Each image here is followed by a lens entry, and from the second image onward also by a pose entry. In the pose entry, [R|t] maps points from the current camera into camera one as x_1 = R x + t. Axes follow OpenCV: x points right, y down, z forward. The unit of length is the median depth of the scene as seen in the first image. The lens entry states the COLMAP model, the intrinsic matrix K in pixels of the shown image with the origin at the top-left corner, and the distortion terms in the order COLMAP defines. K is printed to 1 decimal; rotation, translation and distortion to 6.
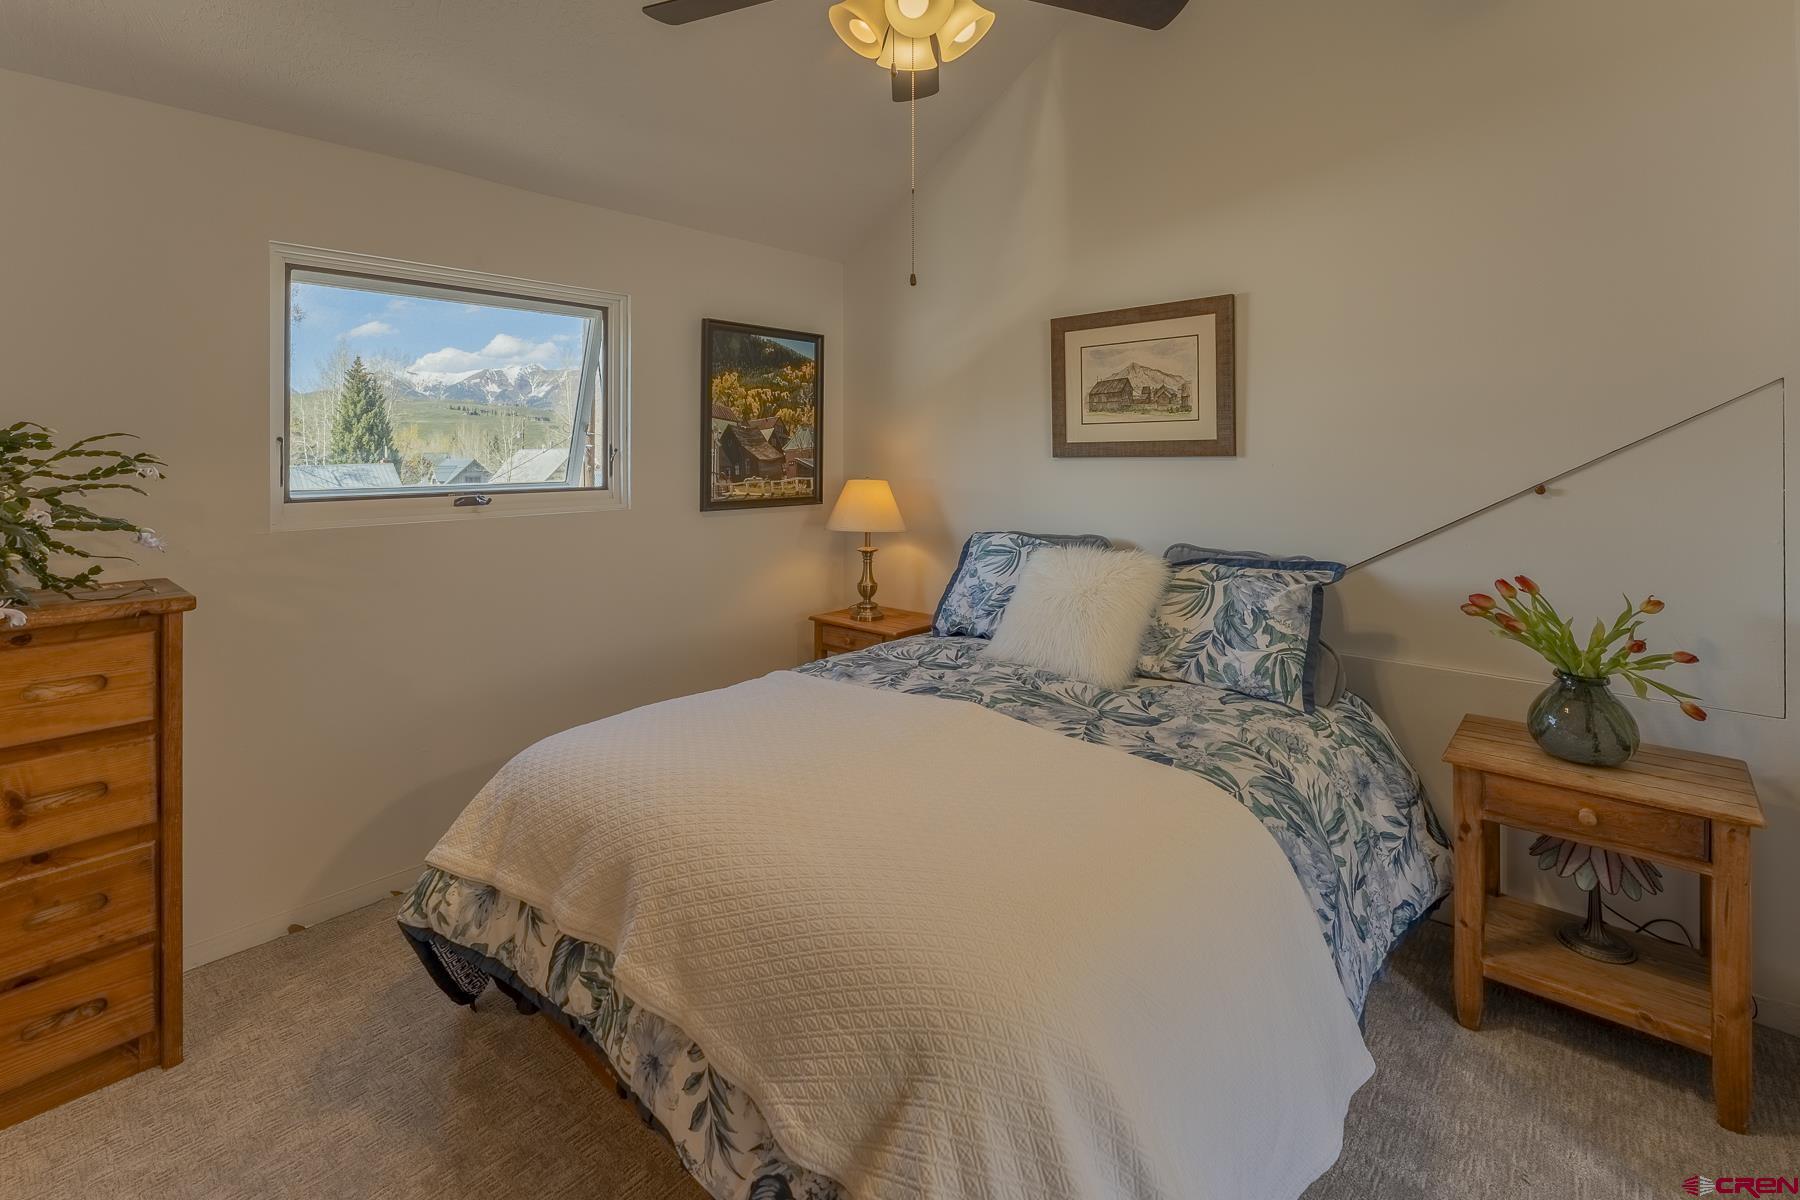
lens RADIAL K [[815.2, 0, 889.6], [0, 815.2, 448.3], [0, 0, 1]] dist [-0.004176, 0.001868]
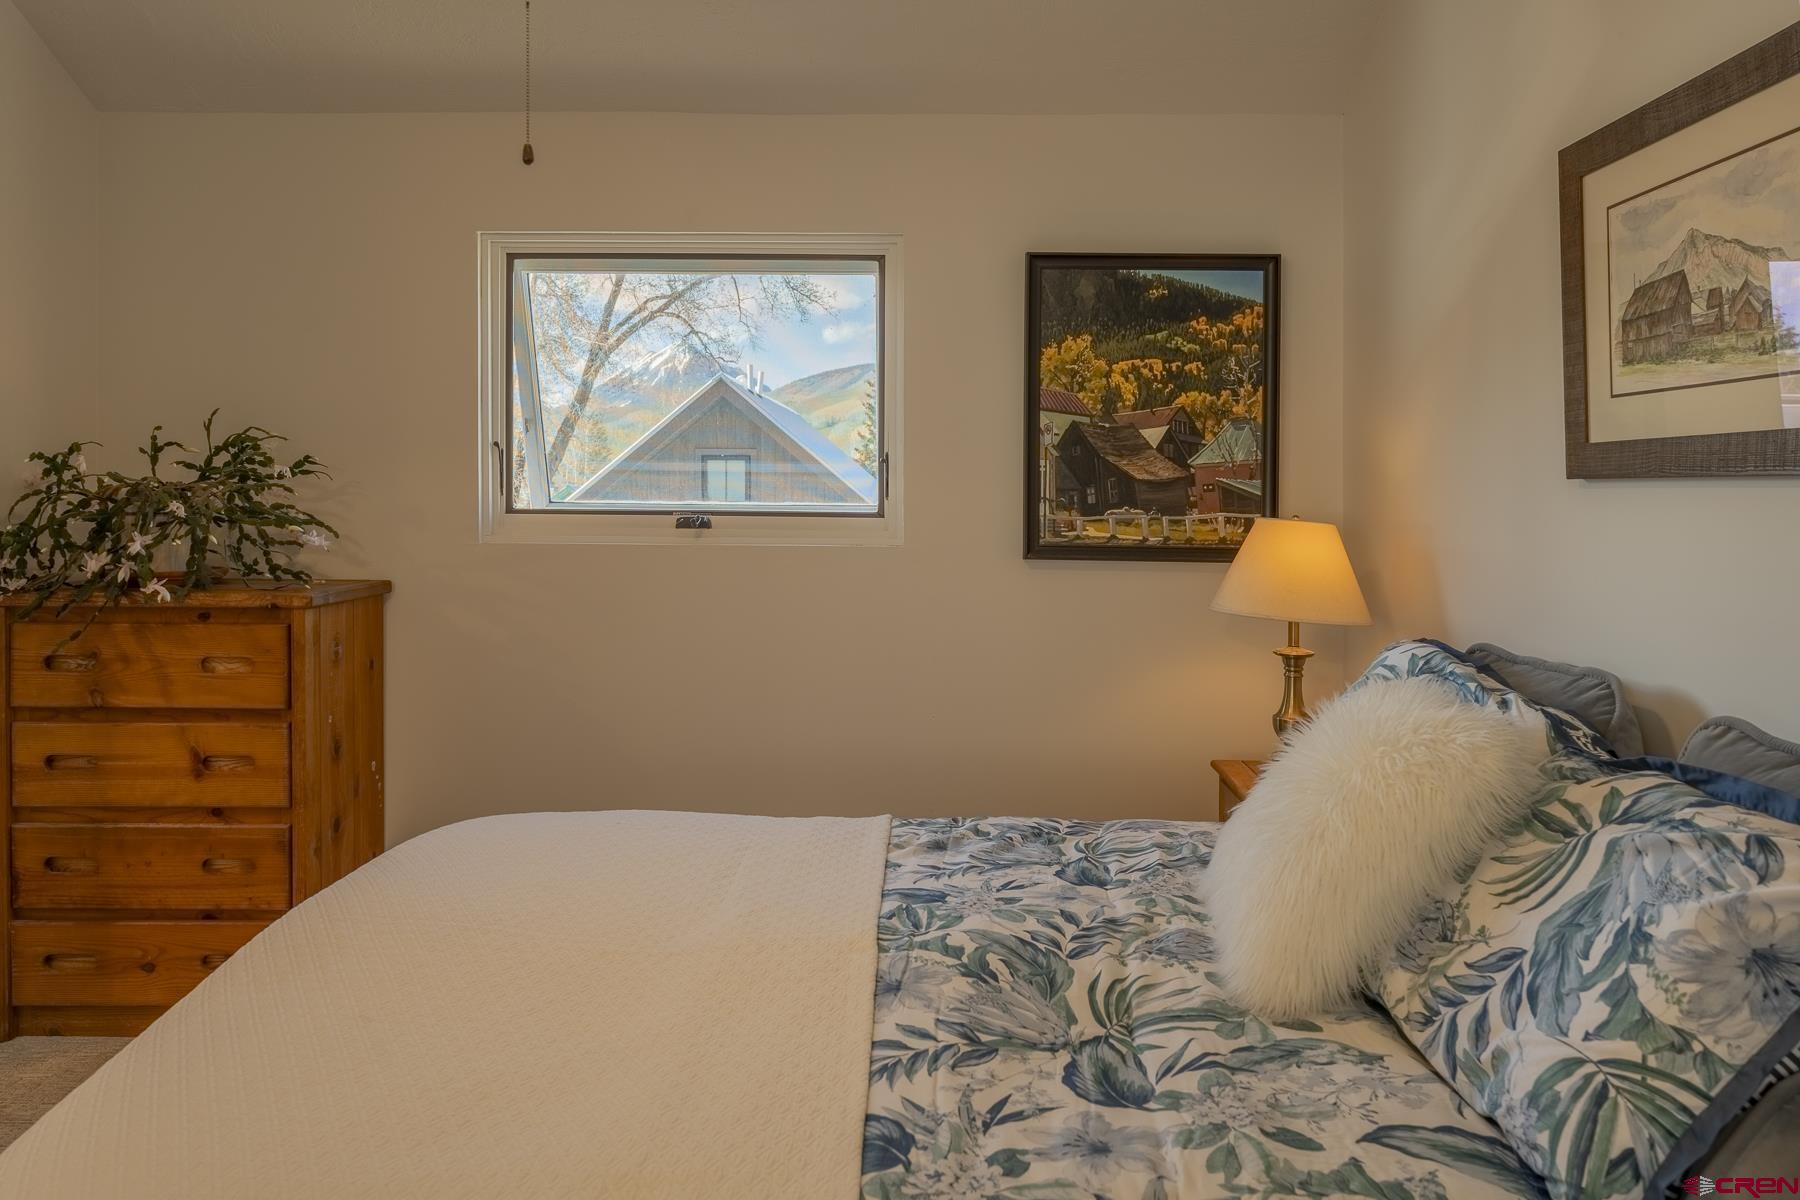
lens RADIAL K [[1236.9, 0, 898.5], [0, 1236.9, 477.3], [0, 0, 1]] dist [-0.013177, 0.007013]
pose [[0.650103, 0.010271, -0.759777, 0.489668], [-0.010268, 0.999936, 0.004732, 0.011863], [0.759777, 0.004725, 0.650167, 0.341448]]
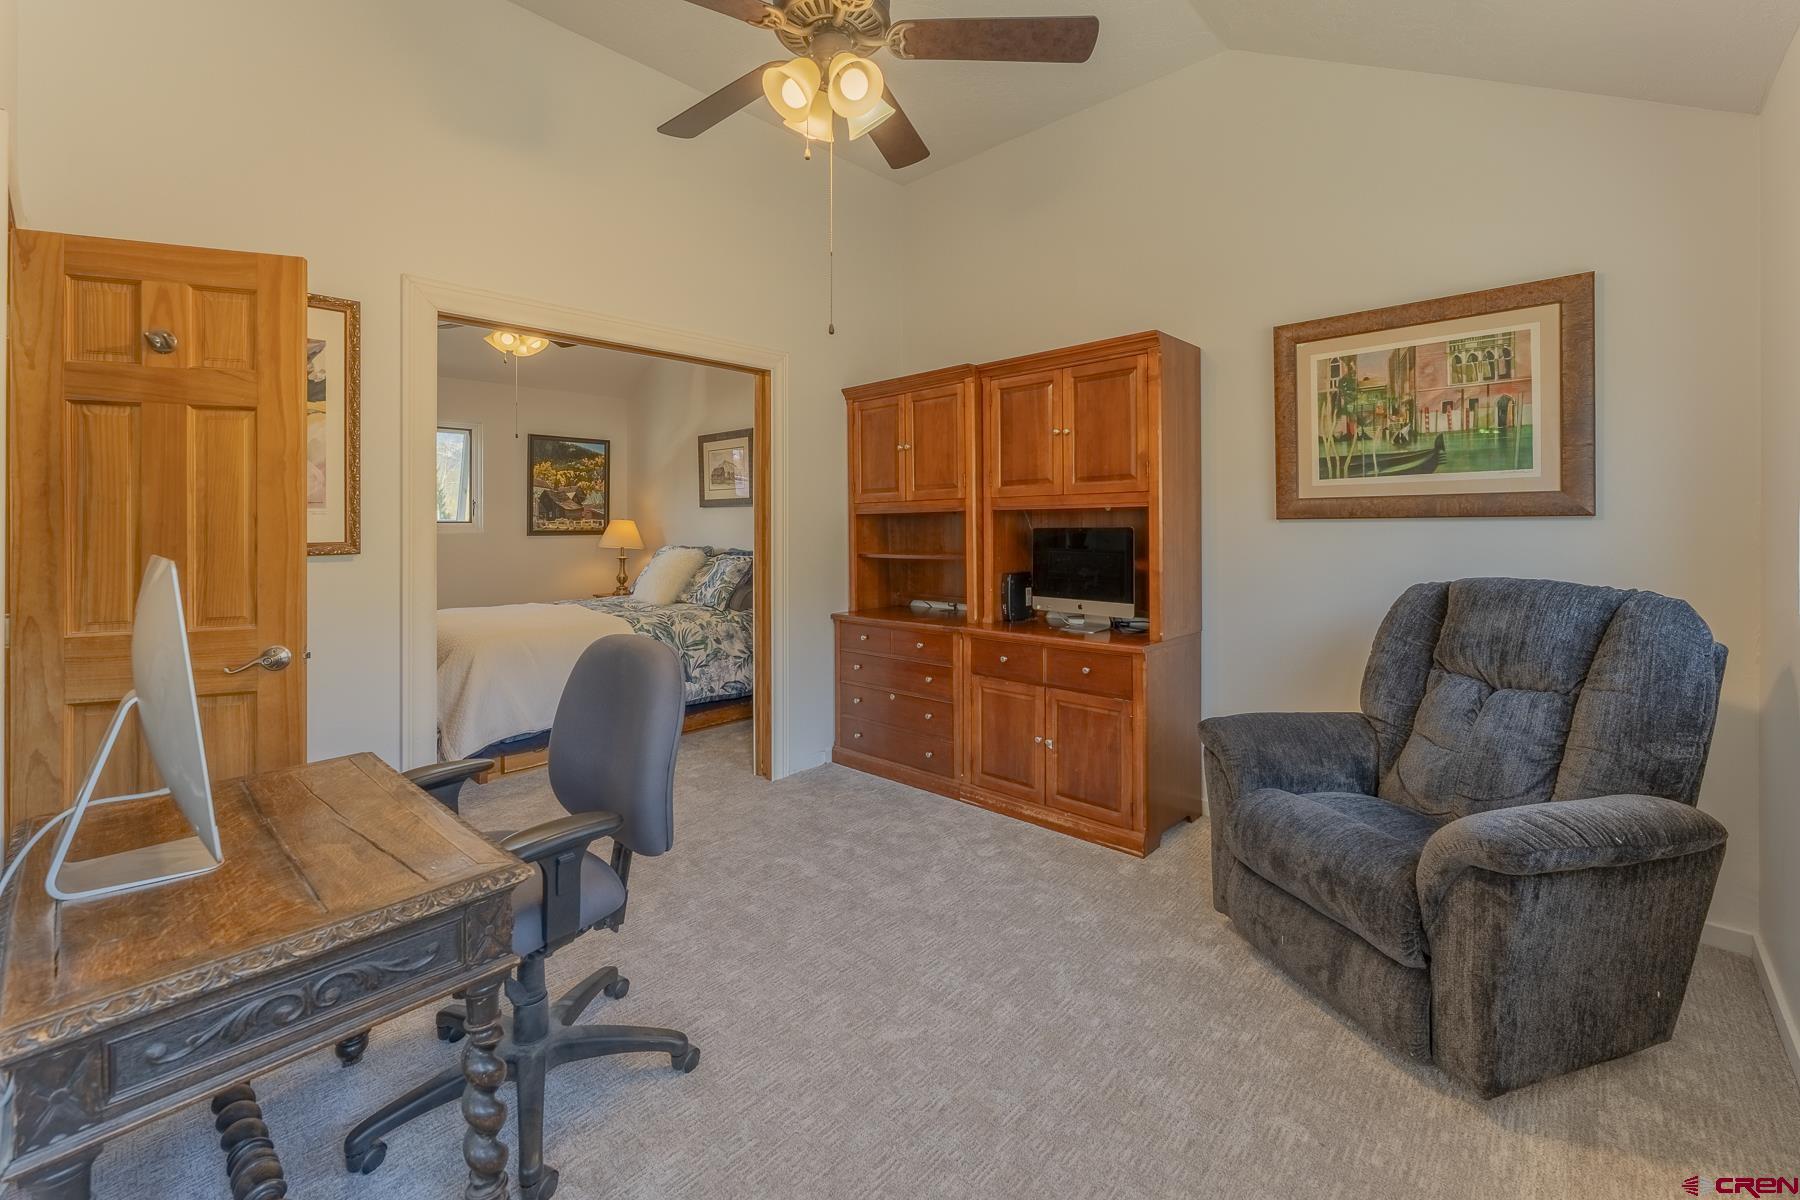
lens RADIAL K [[737.3, 0, 898.8], [0, 737.3, 514.2], [0, 0, 1]] dist [0.003274, 0.000174]
pose [[0.999899, 0.004566, -0.013447, 0.744076], [-0.004594, 0.999987, -0.002045, 0.030945], [0.013438, 0.002107, 0.999907, -0.801976]]
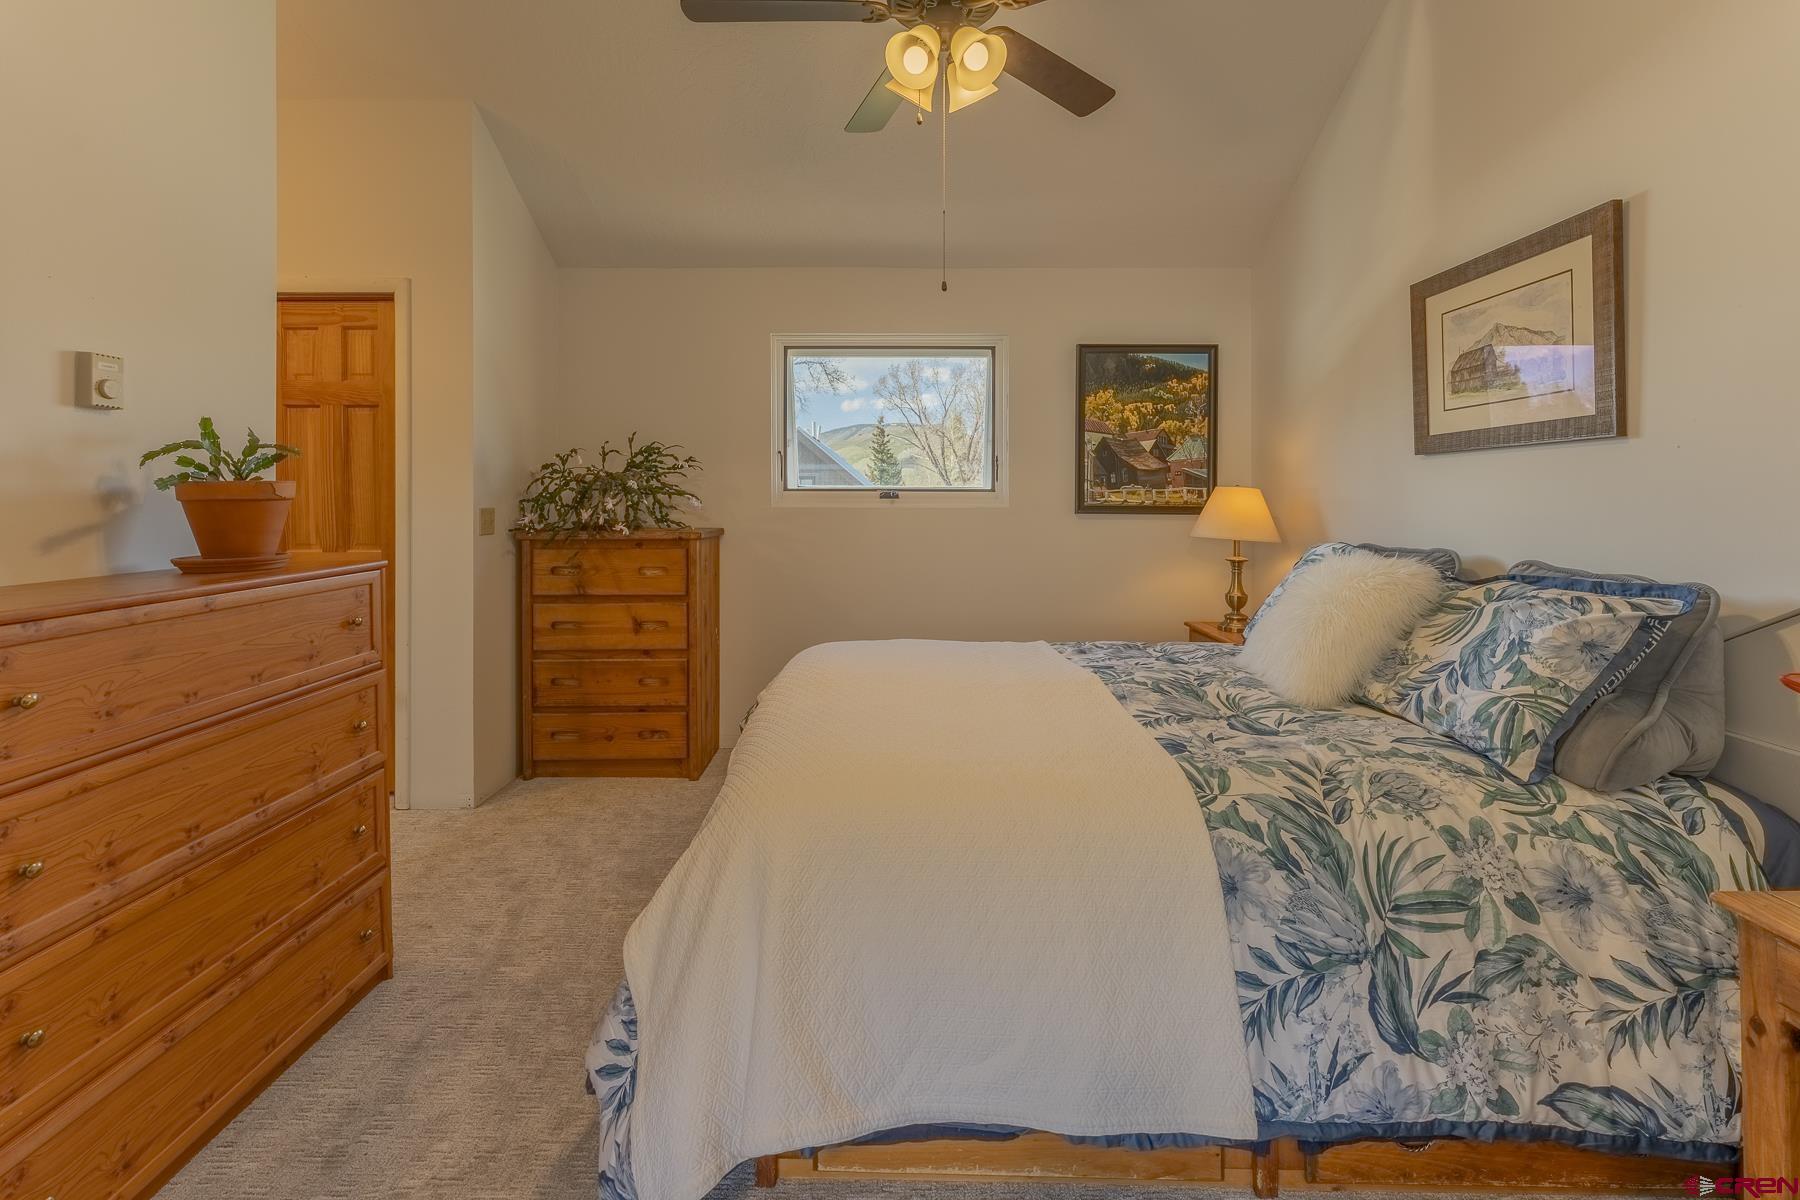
lens RADIAL K [[765.4, 0, 886.3], [0, 765.4, 493.9], [0, 0, 1]] dist [-0.007298, 0.002320]
pose [[0.658344, 0.006033, -0.752693, 0.454072], [-0.004488, 0.999982, 0.004090, 0.052700], [0.752703, 0.000685, 0.658359, 0.104744]]
